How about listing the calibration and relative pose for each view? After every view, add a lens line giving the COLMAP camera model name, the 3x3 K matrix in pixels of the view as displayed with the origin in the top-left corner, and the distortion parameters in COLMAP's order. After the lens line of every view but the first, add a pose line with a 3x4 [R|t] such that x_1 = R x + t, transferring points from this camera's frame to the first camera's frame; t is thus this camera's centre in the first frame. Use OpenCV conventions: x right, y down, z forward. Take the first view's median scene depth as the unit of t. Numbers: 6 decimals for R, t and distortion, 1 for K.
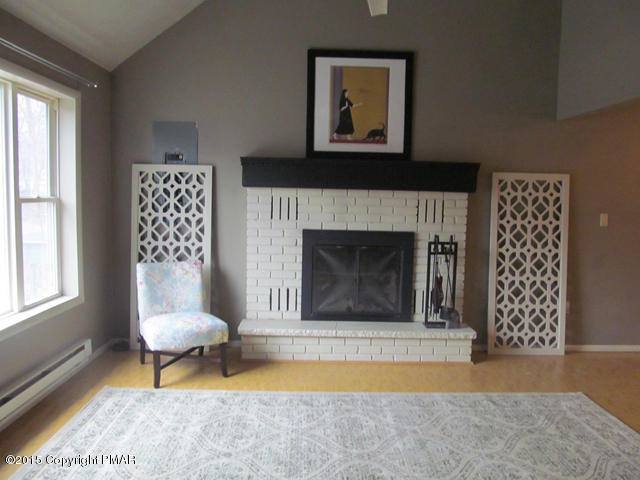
lens RADIAL K [[536.8, 0, 320.0], [0, 536.8, 240.0], [0, 0, 1]] dist [-0.060758, 0.040936]
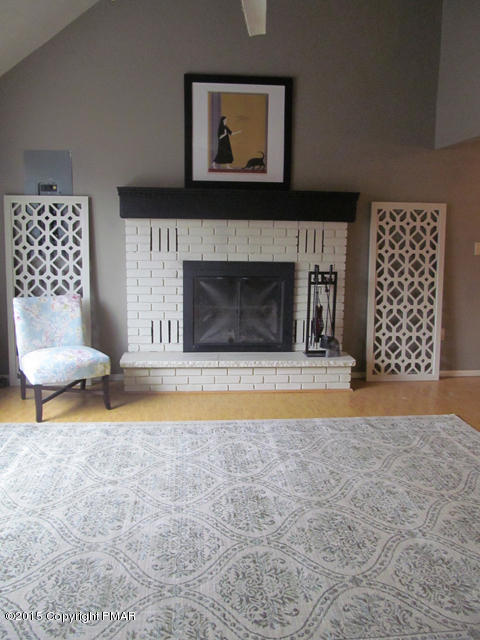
lens RADIAL K [[536.8, 0, 240.0], [0, 536.8, 320.0], [0, 0, 1]] dist [-0.060758, 0.040936]
pose [[0.997250, -0.019274, 0.071561, -0.000146], [0.013391, 0.996560, 0.081789, 0.009460], [-0.072891, -0.080605, 0.994077, 0.000240]]
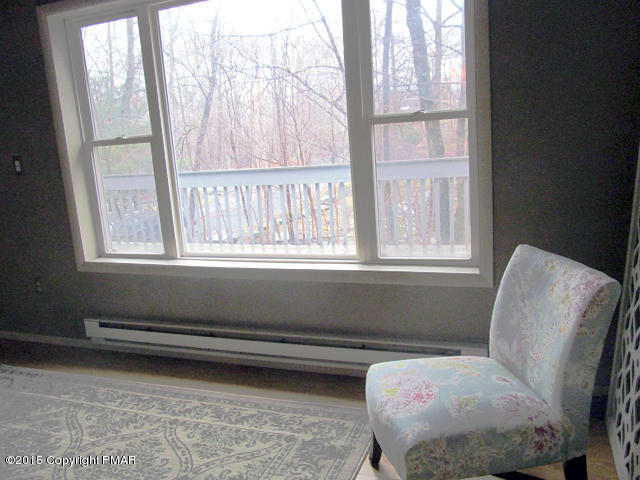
lens RADIAL K [[536.8, 0, 320.0], [0, 536.8, 240.0], [0, 0, 1]] dist [-0.060758, 0.040936]
pose [[-0.386826, 0.197598, -0.900734, 0.137255], [-0.011746, 0.975638, 0.219074, -0.057770], [0.922078, 0.095324, -0.375081, 0.934787]]
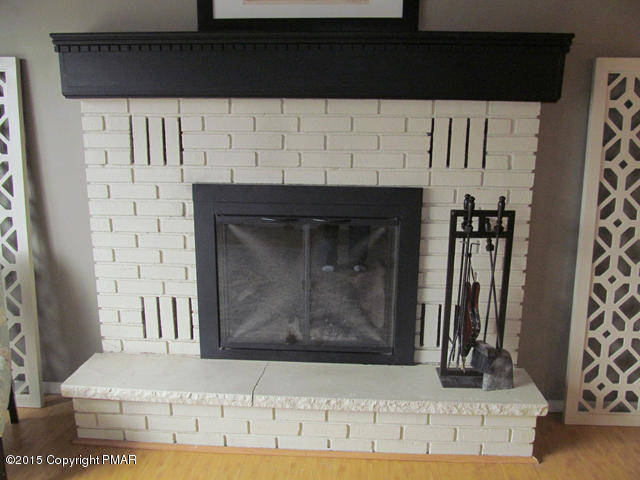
lens RADIAL K [[536.8, 0, 320.0], [0, 536.8, 240.0], [0, 0, 1]] dist [-0.060758, 0.040936]
pose [[0.997123, 0.001936, -0.075778, 0.121705], [0.008459, 0.990589, 0.136610, -0.034836], [0.075329, -0.136858, 0.987722, 0.518842]]
